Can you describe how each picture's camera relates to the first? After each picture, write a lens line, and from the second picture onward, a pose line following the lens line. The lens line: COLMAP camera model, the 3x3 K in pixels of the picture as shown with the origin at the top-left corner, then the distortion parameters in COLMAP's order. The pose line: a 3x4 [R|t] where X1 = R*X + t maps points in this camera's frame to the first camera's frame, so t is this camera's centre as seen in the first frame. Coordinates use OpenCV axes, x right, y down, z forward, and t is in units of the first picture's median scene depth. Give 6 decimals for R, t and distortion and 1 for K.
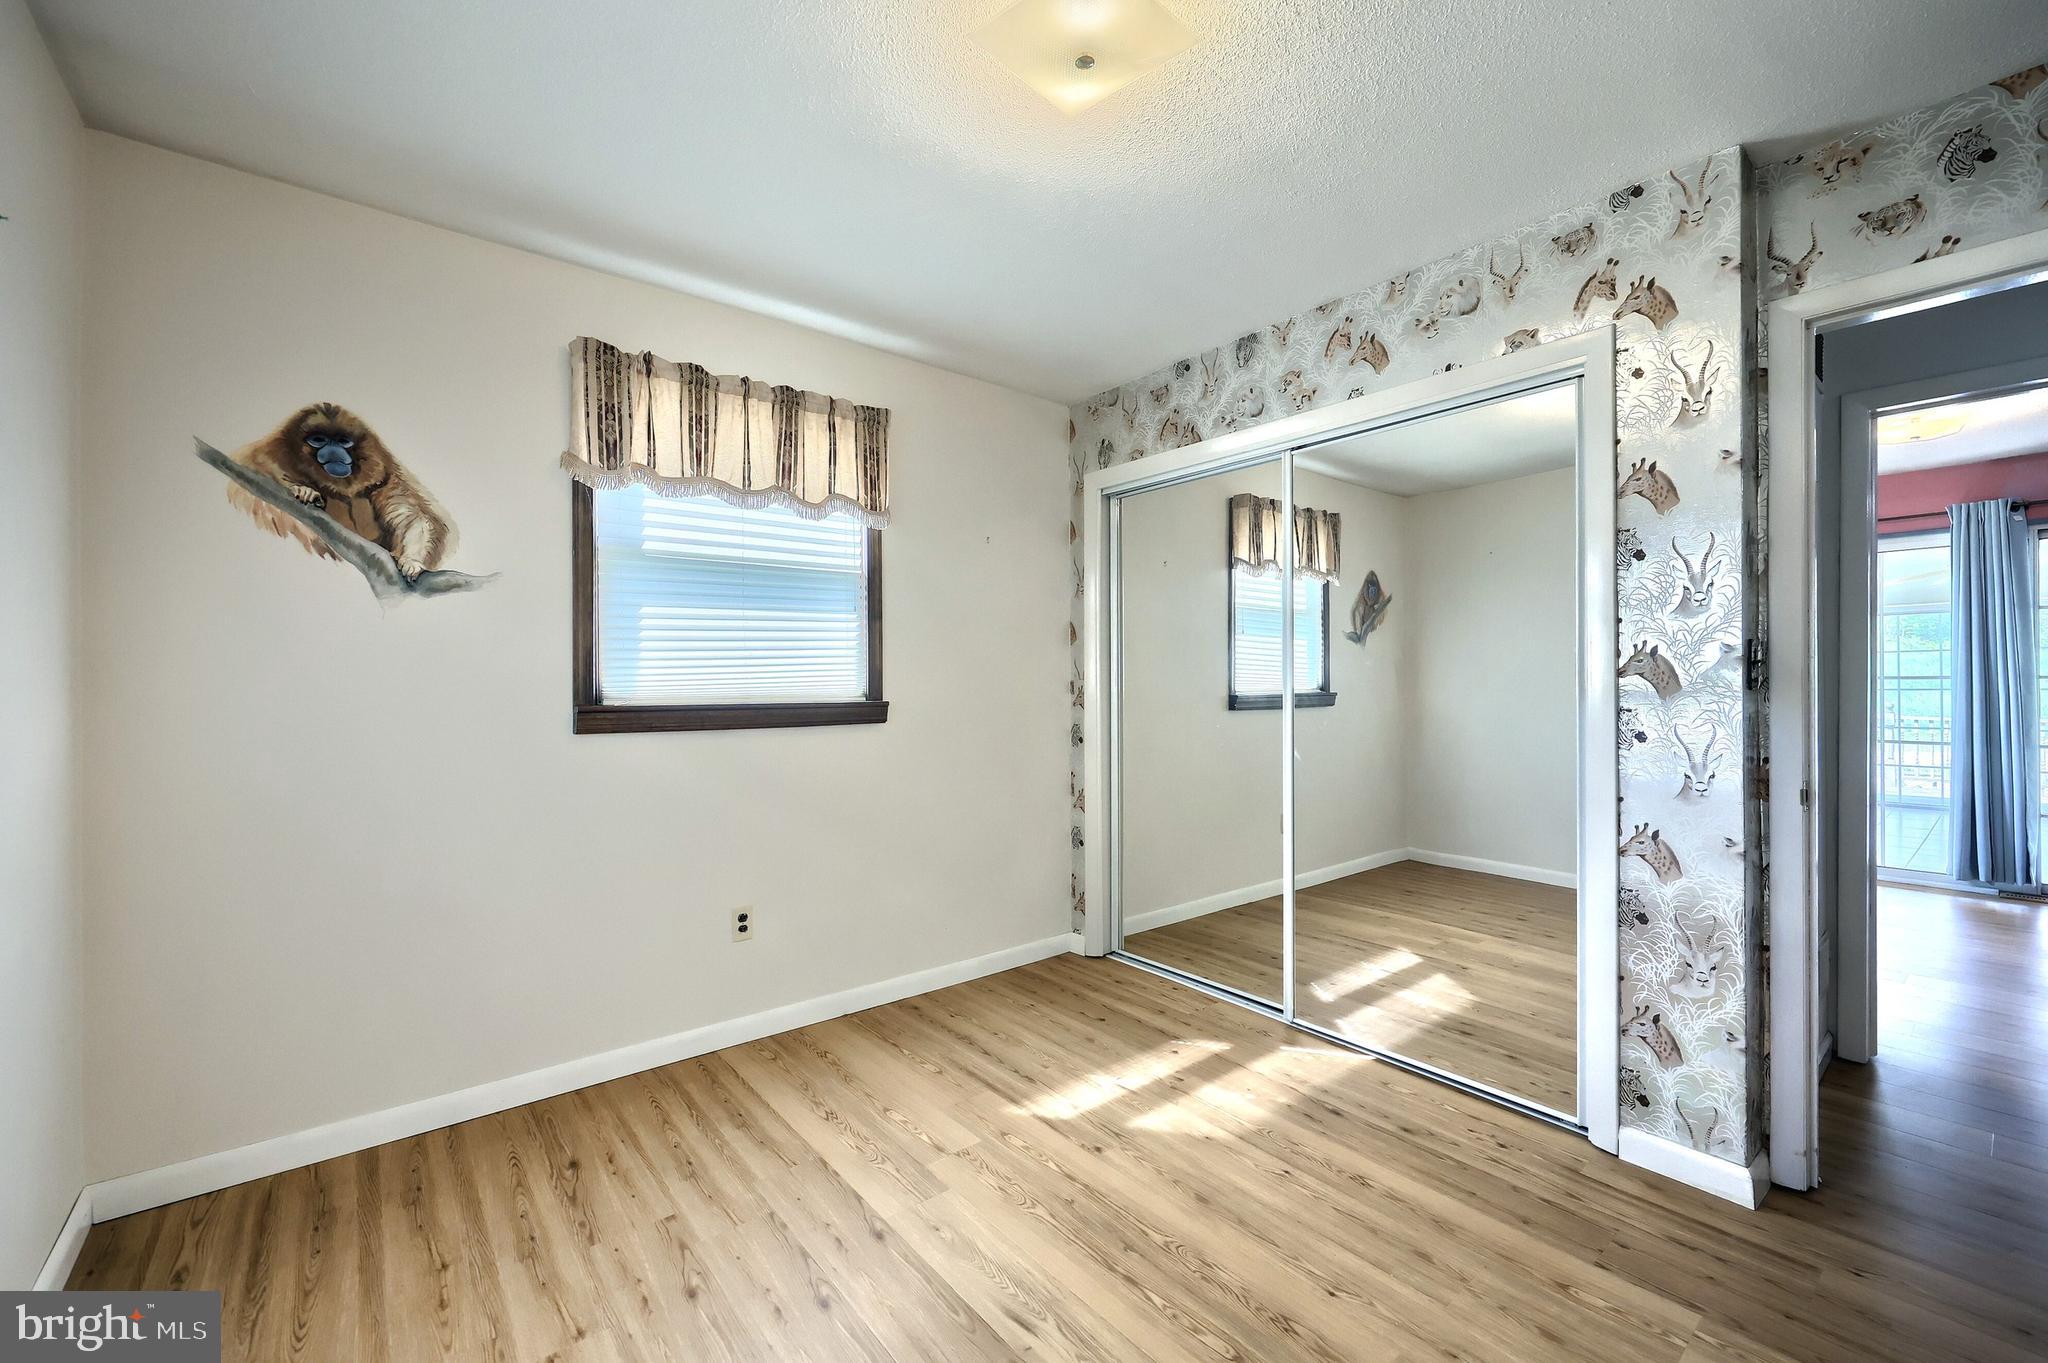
lens RADIAL K [[863.1, 0, 1013.7], [0, 863.1, 684.3], [0, 0, 1]] dist [0.005762, 0.000364]
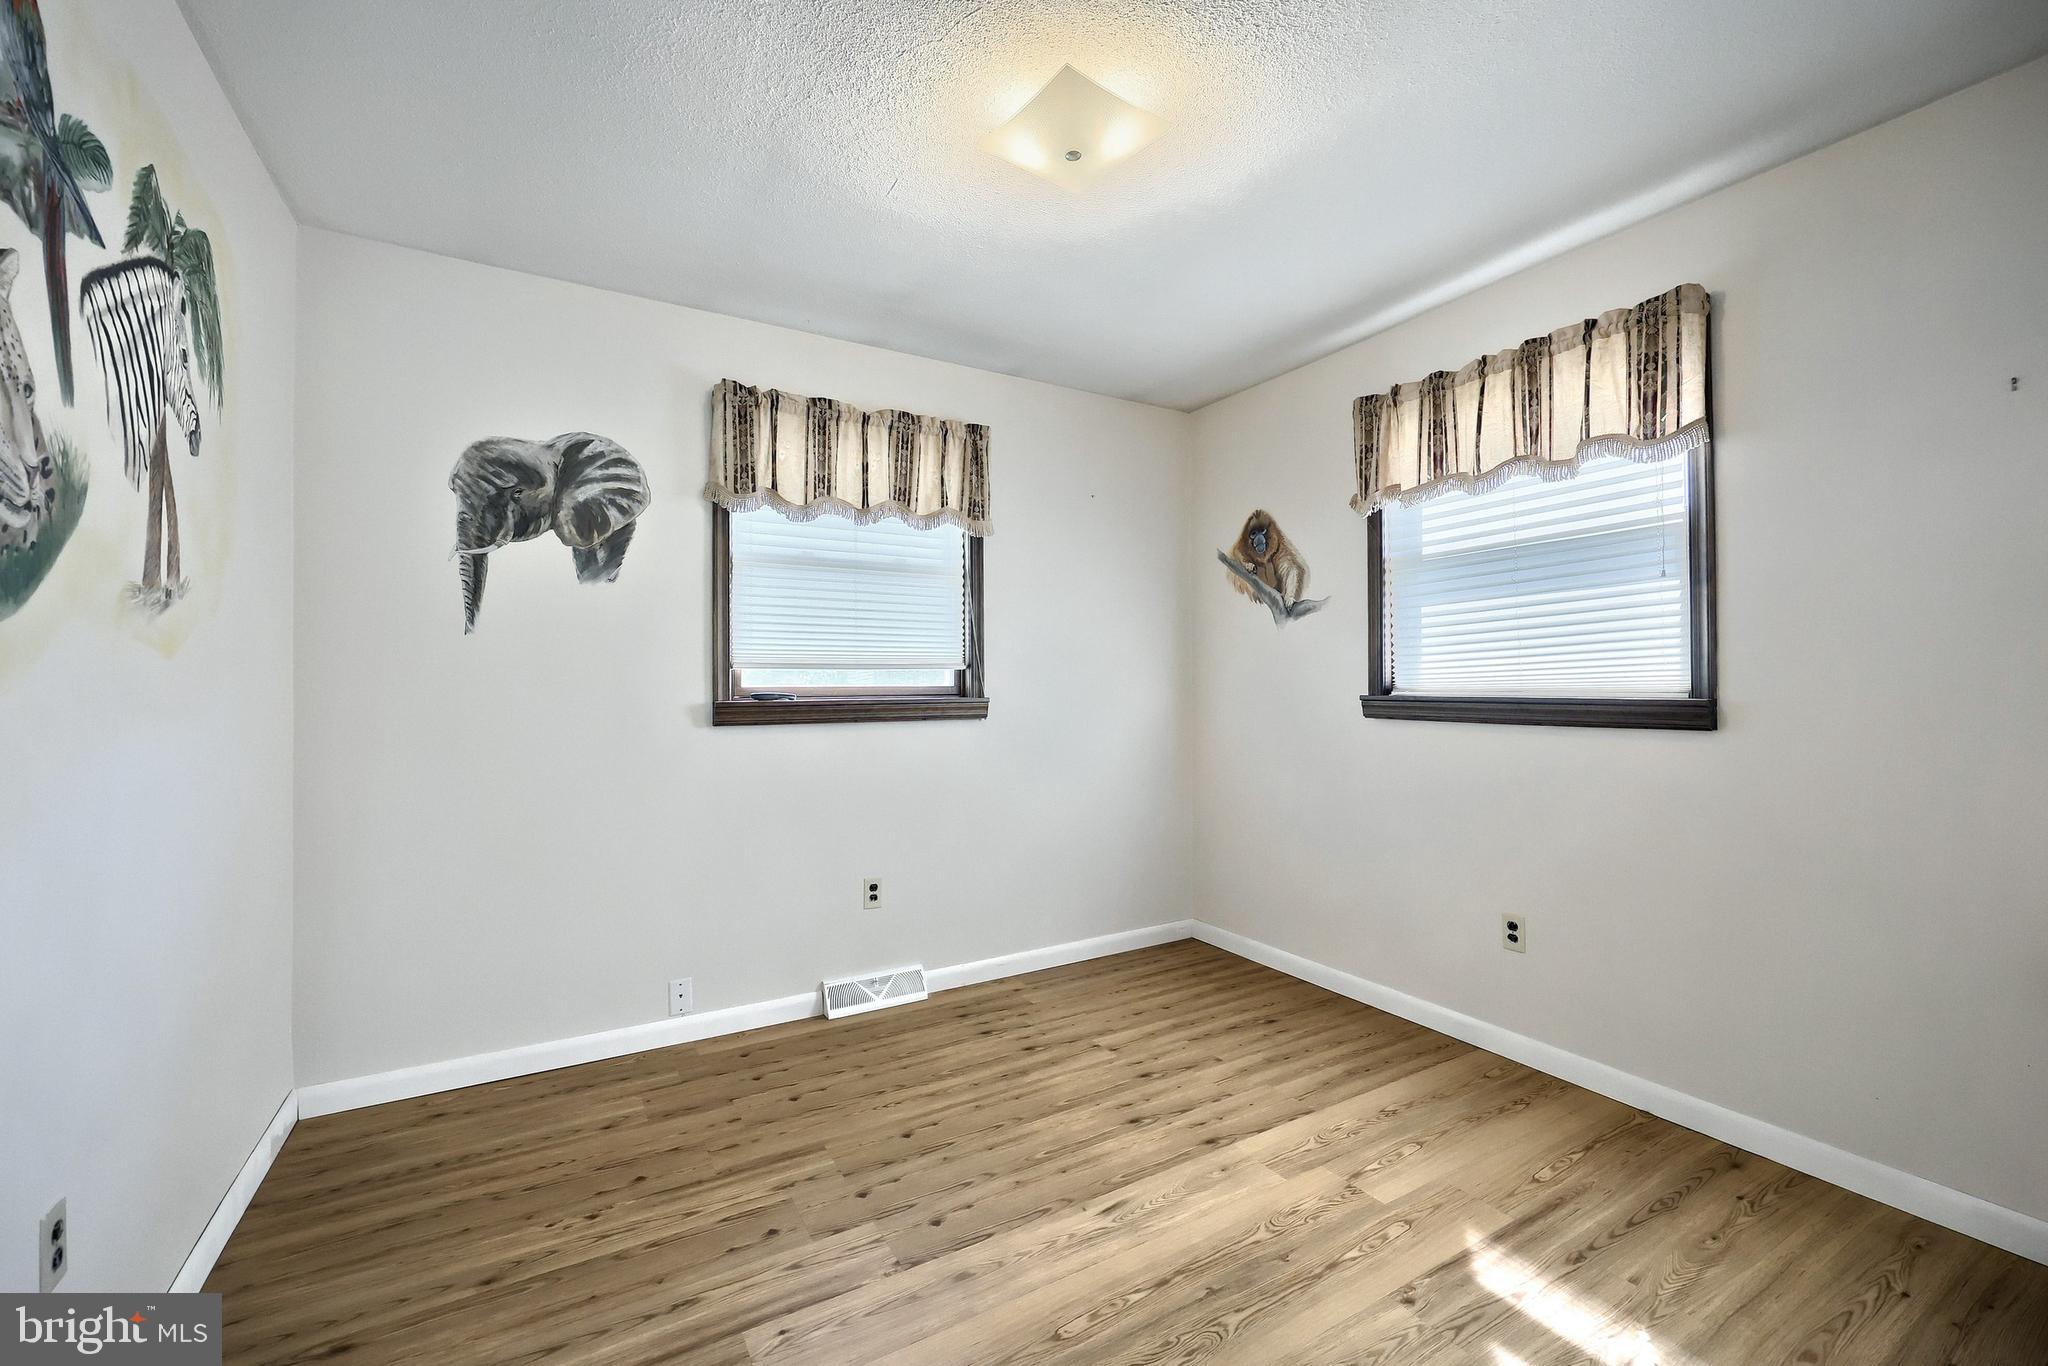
lens RADIAL K [[863.1, 0, 1013.7], [0, 863.1, 685.8], [0, 0, 1]] dist [0.005762, 0.000364]
pose [[-0.184897, 0.000125, -0.982758, 0.883375], [-0.003682, 0.999993, 0.000820, 0.014244], [0.982751, 0.003770, -0.184895, 0.801005]]
